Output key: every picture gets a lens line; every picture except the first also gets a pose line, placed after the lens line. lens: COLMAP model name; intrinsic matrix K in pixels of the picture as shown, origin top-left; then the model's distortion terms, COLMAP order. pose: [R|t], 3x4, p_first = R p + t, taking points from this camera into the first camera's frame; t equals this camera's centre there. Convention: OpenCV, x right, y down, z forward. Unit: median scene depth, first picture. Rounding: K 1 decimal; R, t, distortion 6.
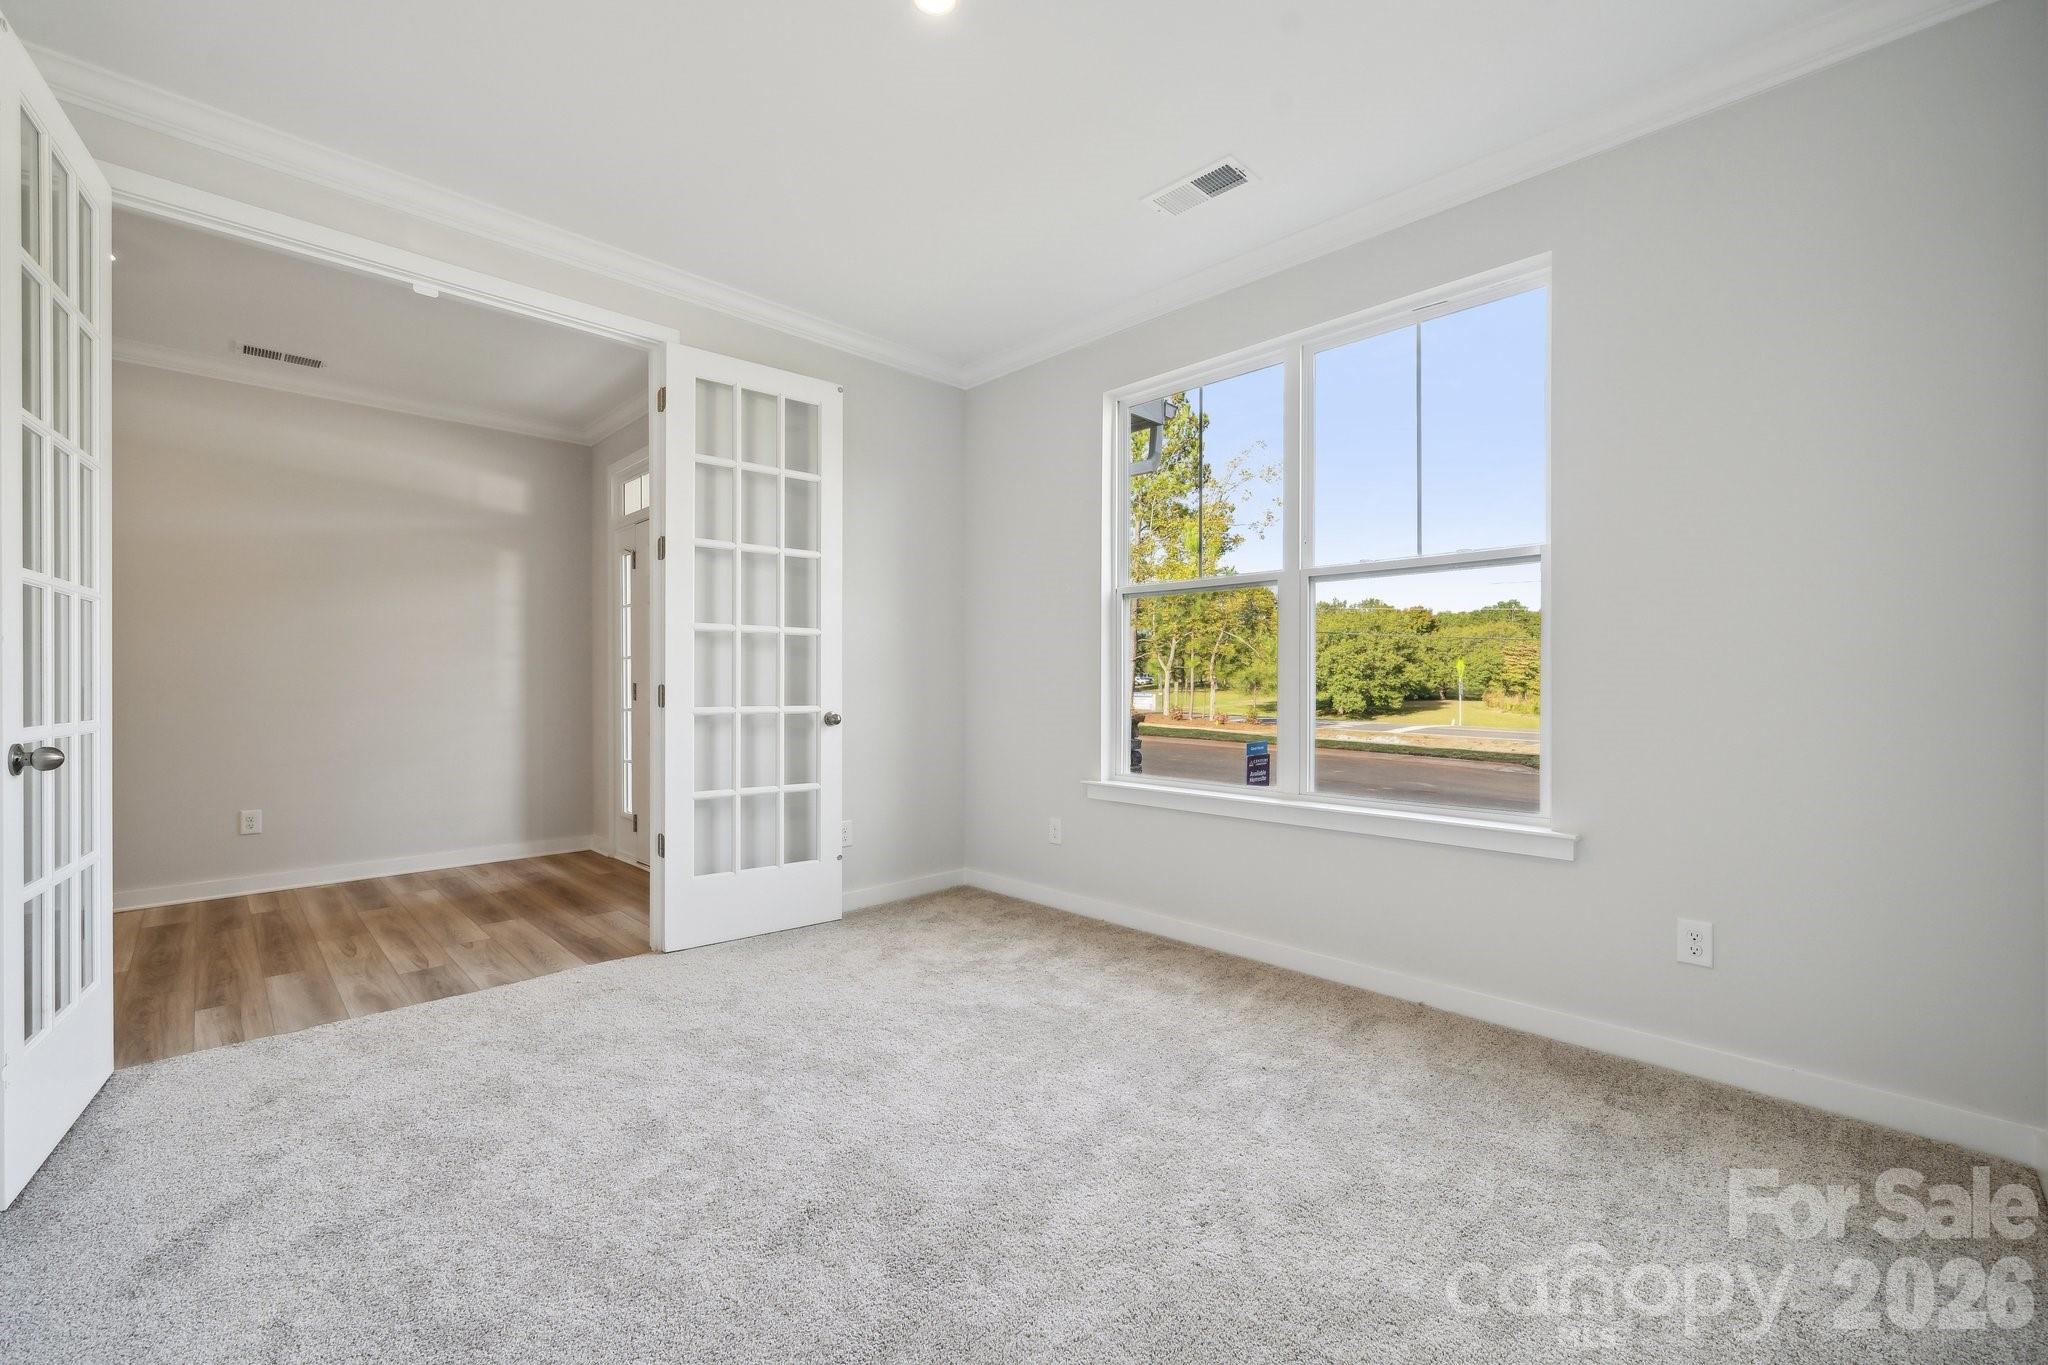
lens RADIAL K [[858.7, 0, 1024.0], [0, 858.7, 682.5], [0, 0, 1]] dist [-0.000103, -0.000007]
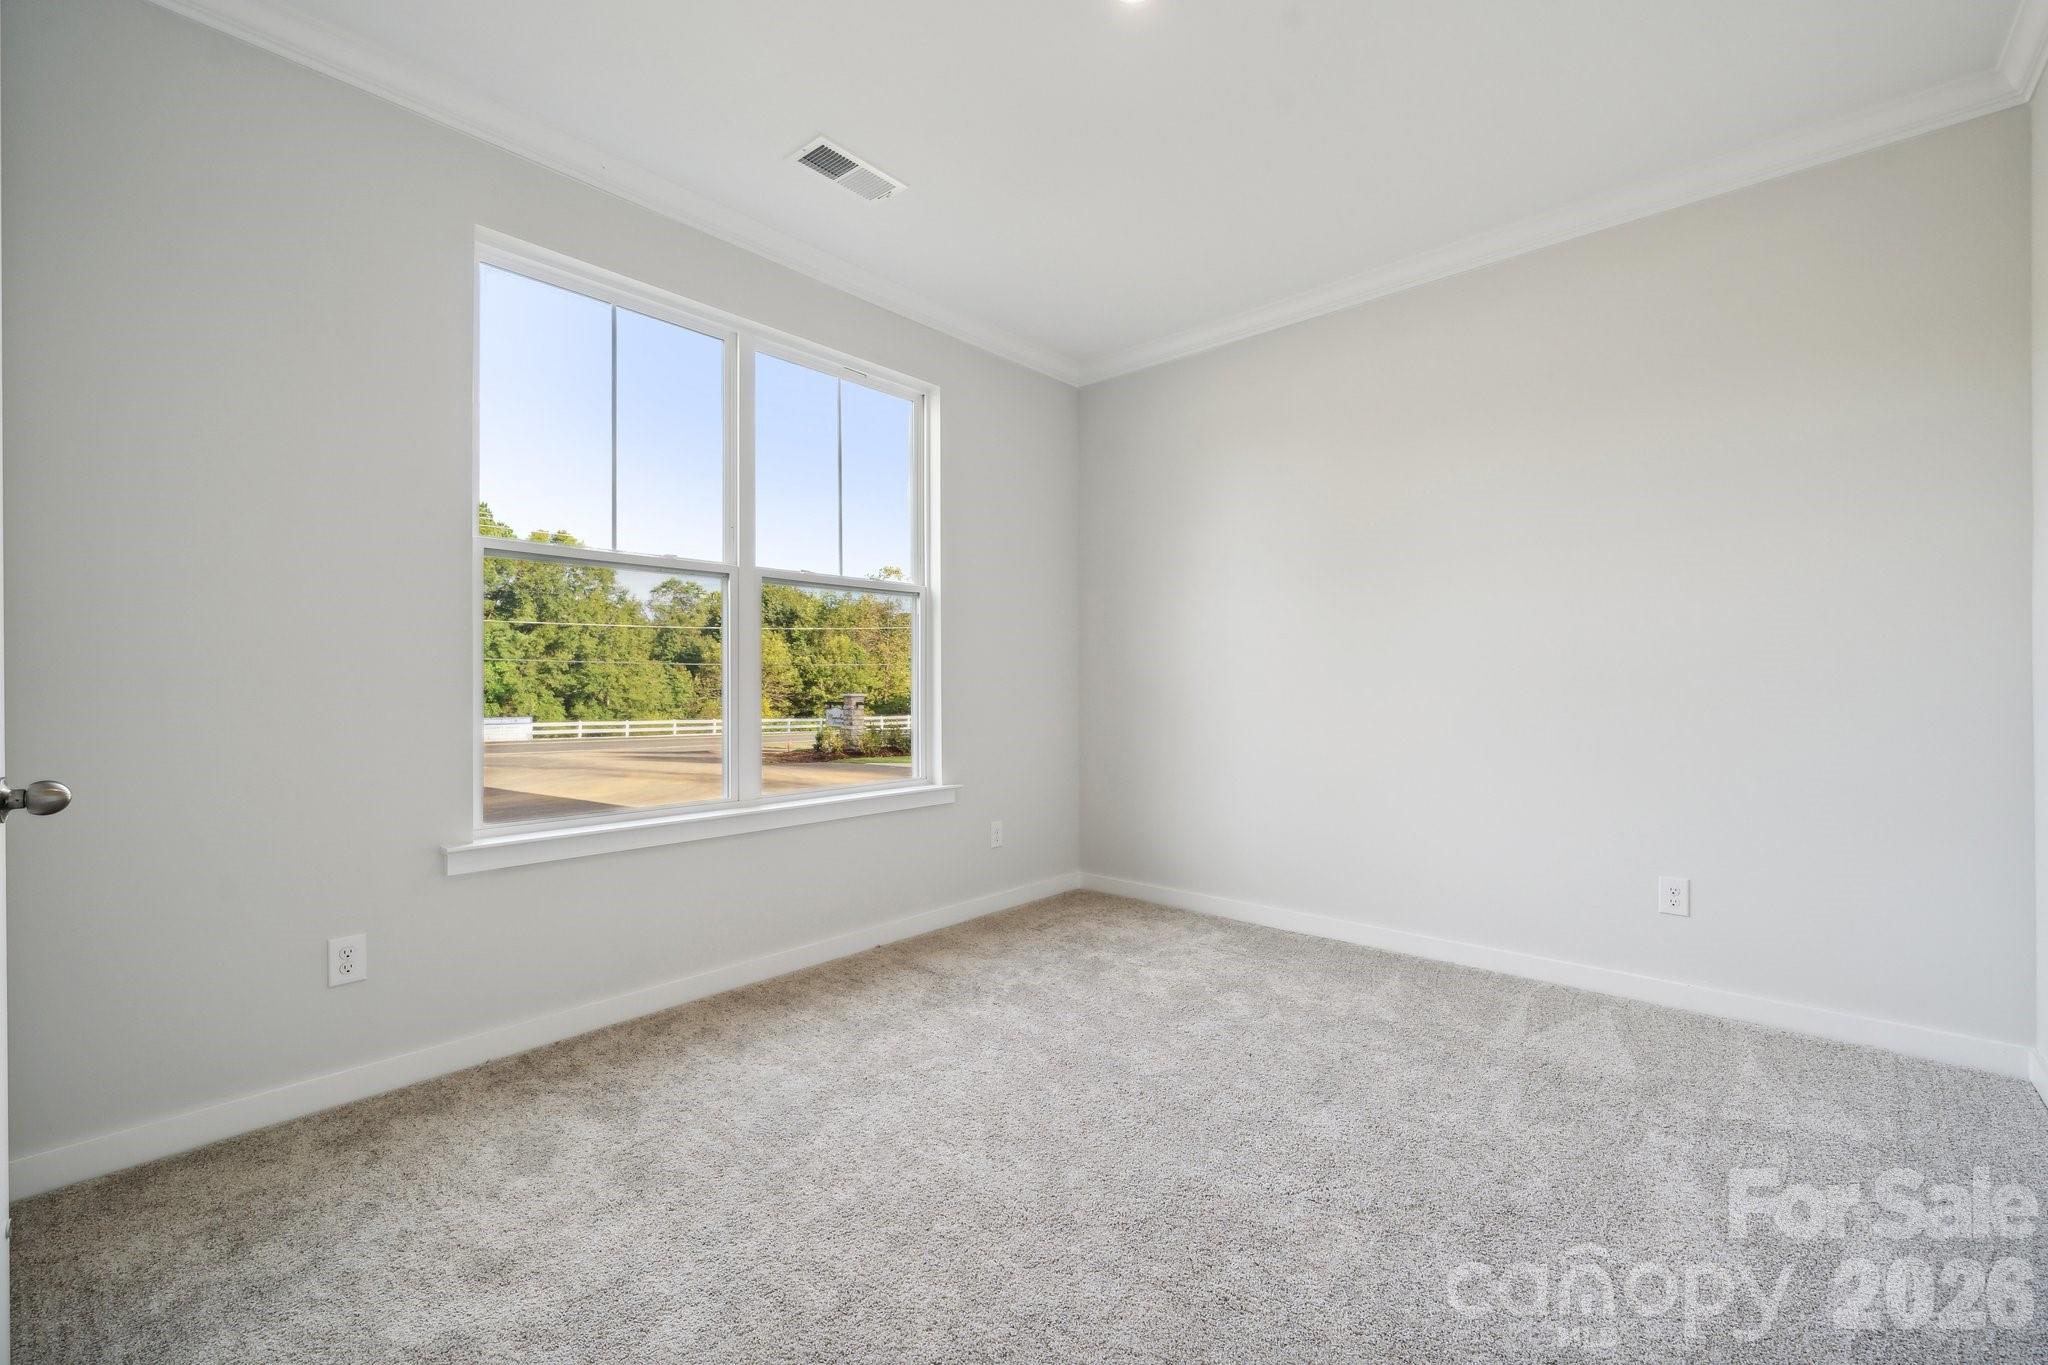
lens RADIAL K [[858.7, 0, 1024.0], [0, 858.7, 682.5], [0, 0, 1]] dist [-0.000103, -0.000007]
pose [[-0.076387, -0.010036, 0.997028, -0.708785], [-0.008674, 0.999918, 0.009401, -0.015952], [-0.997040, -0.007930, -0.076468, 0.810260]]
